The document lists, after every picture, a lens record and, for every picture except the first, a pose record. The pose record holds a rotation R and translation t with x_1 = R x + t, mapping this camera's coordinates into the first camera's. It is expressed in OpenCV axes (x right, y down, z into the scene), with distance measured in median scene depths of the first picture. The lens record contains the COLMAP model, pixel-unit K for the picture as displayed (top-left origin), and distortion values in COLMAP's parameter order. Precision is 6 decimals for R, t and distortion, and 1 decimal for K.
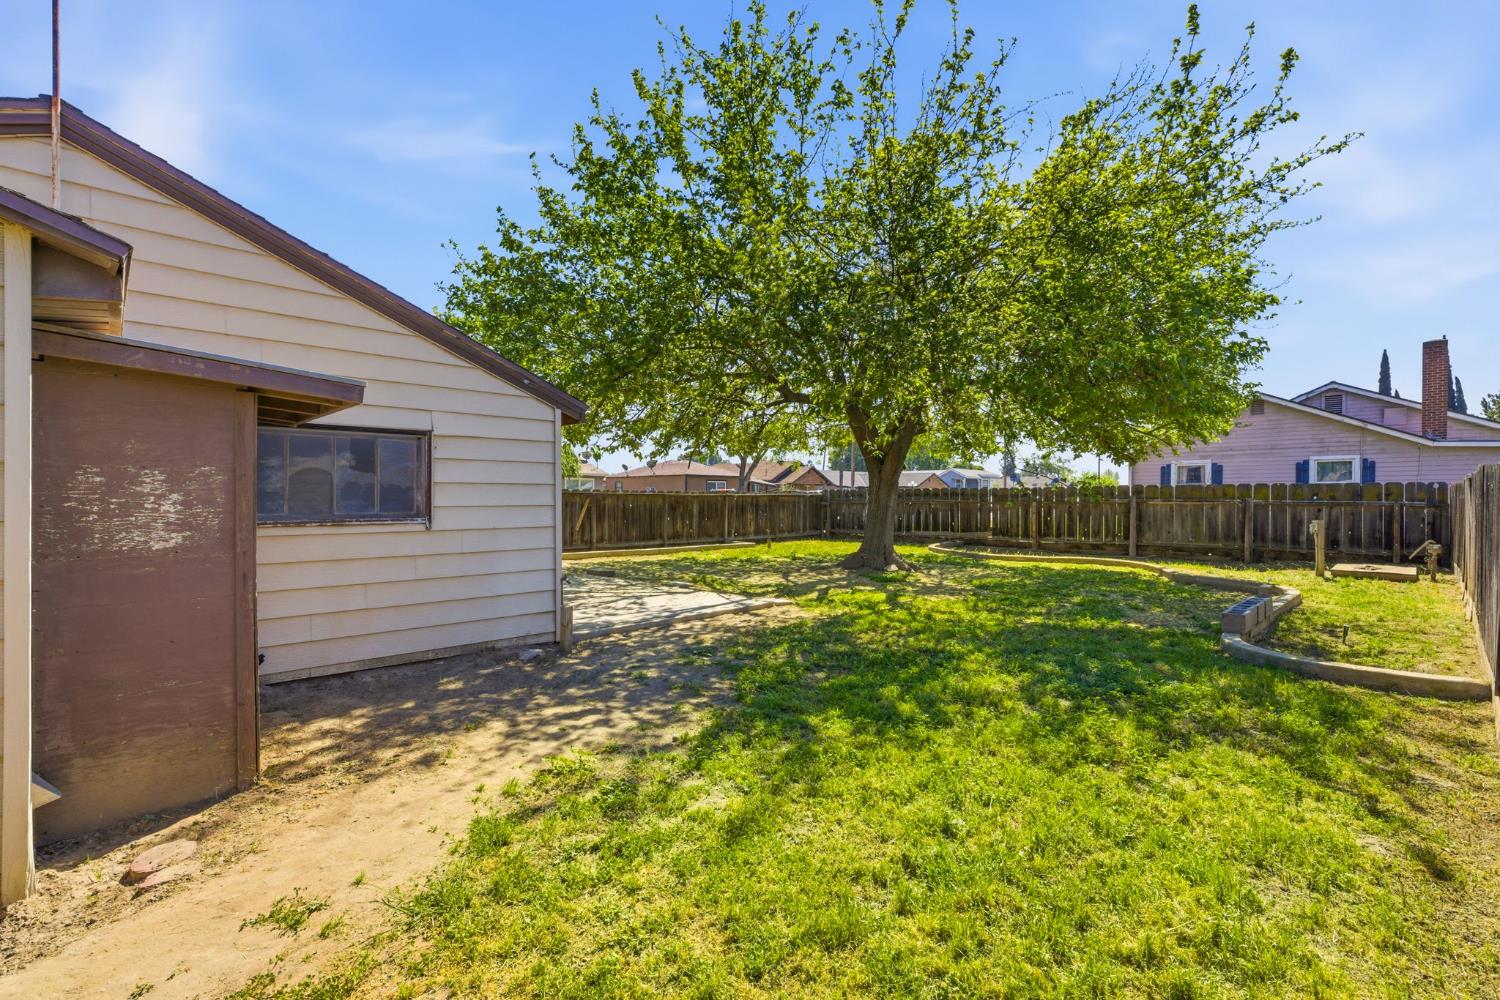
lens RADIAL K [[692.3, 0, 753.4], [0, 692.3, 502.4], [0, 0, 1]] dist [-0.026638, -0.000037]
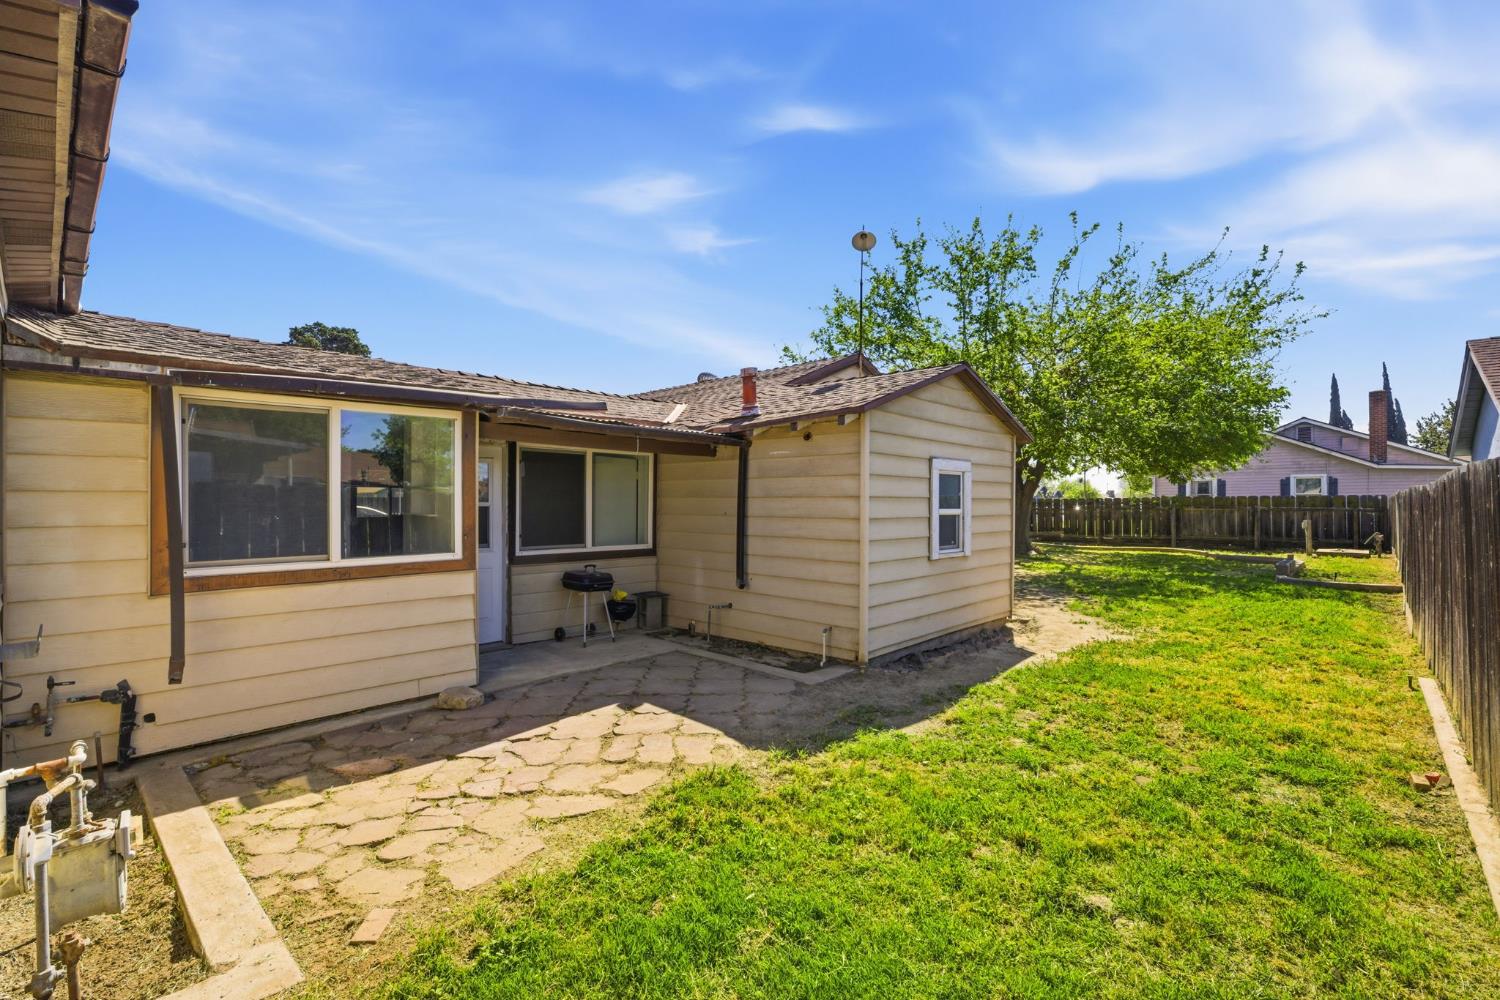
lens RADIAL K [[692.3, 0, 748.2], [0, 692.3, 496.0], [0, 0, 1]] dist [-0.026638, -0.000037]
pose [[0.999194, -0.001532, 0.040121, -0.437652], [0.002331, 0.999800, -0.019866, -0.000713], [-0.040082, 0.019944, 0.998997, -0.433094]]
